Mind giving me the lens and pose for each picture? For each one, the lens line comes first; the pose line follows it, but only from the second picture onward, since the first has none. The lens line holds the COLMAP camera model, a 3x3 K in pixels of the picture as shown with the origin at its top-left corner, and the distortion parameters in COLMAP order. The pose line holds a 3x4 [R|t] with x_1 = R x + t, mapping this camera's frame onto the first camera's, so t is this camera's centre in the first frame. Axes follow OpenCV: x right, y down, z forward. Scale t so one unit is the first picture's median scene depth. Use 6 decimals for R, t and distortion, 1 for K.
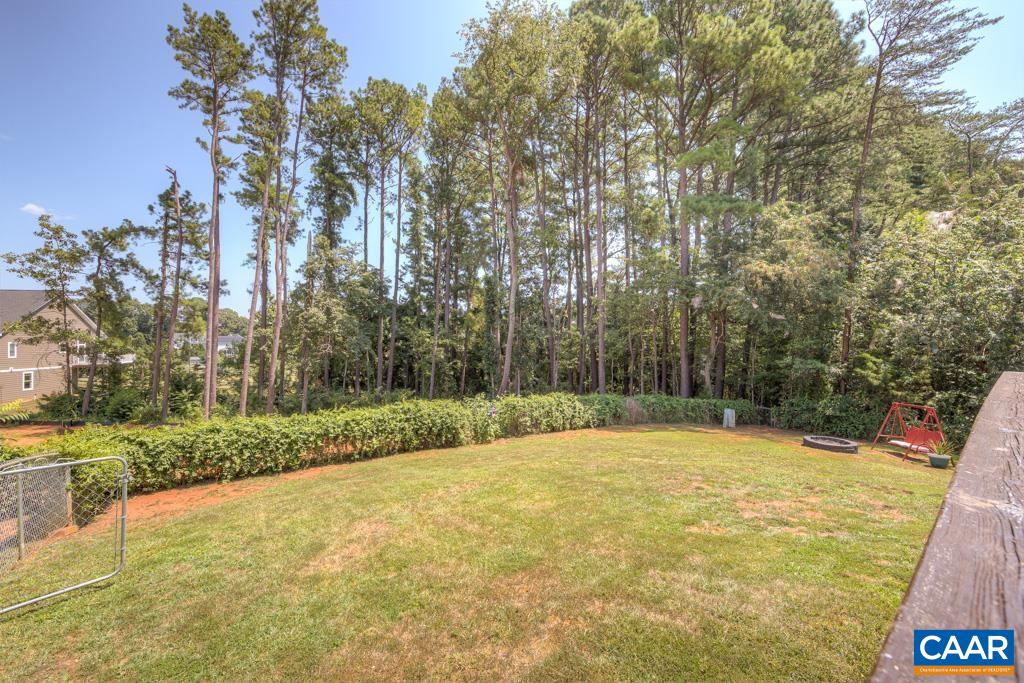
lens RADIAL K [[401.2, 0, 512.0], [0, 401.2, 342.6], [0, 0, 1]] dist [-0.012385, 0.002190]
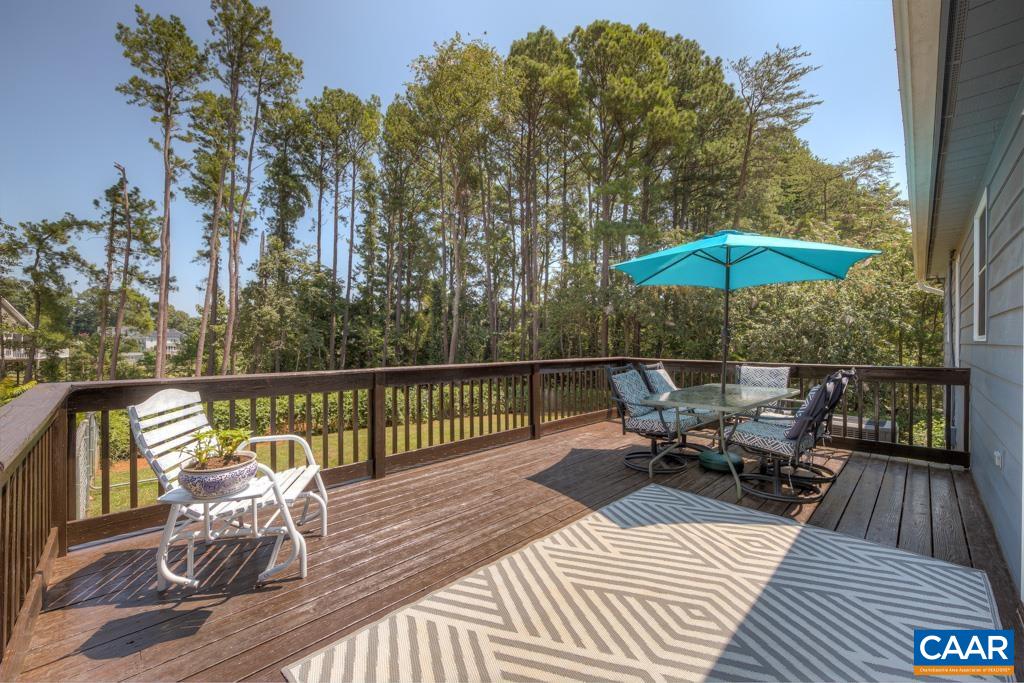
lens RADIAL K [[401.2, 0, 512.6], [0, 401.2, 343.3], [0, 0, 1]] dist [-0.012385, 0.002190]
pose [[0.994326, 0.012531, 0.105639, 0.037612], [-0.012836, 0.999915, 0.002201, 0.000072], [-0.105602, -0.003545, 0.994402, -0.117922]]
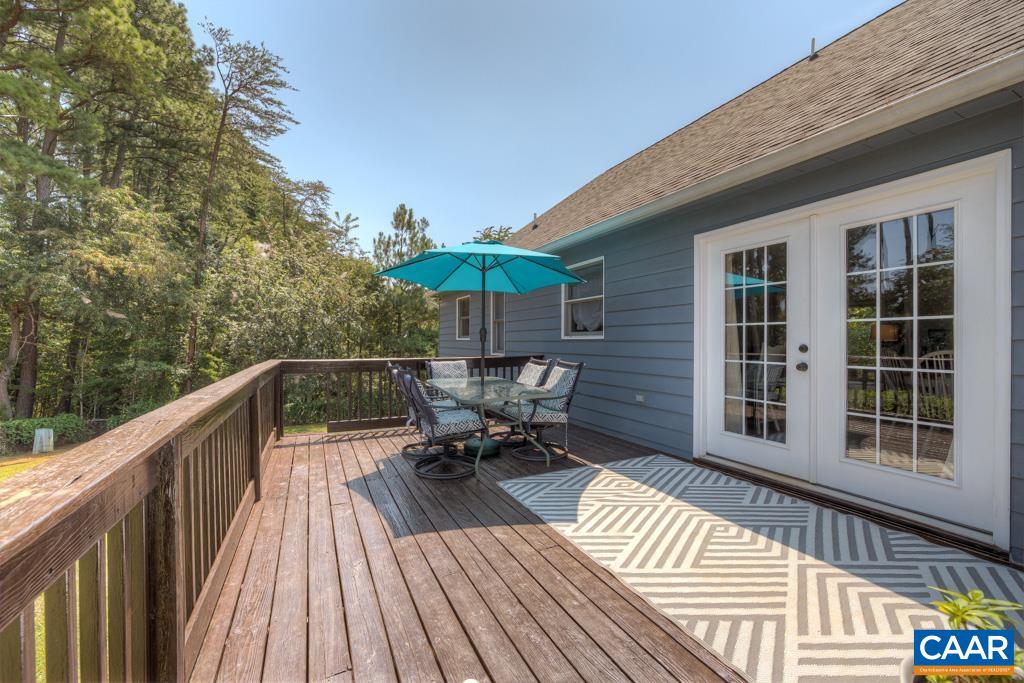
lens RADIAL K [[401.2, 0, 510.5], [0, 401.2, 341.3], [0, 0, 1]] dist [-0.012385, 0.002190]
pose [[0.202965, 0.010973, 0.979124, -0.021288], [-0.002180, 0.999940, -0.010754, 0.001195], [-0.979183, 0.000048, 0.202977, -0.034802]]
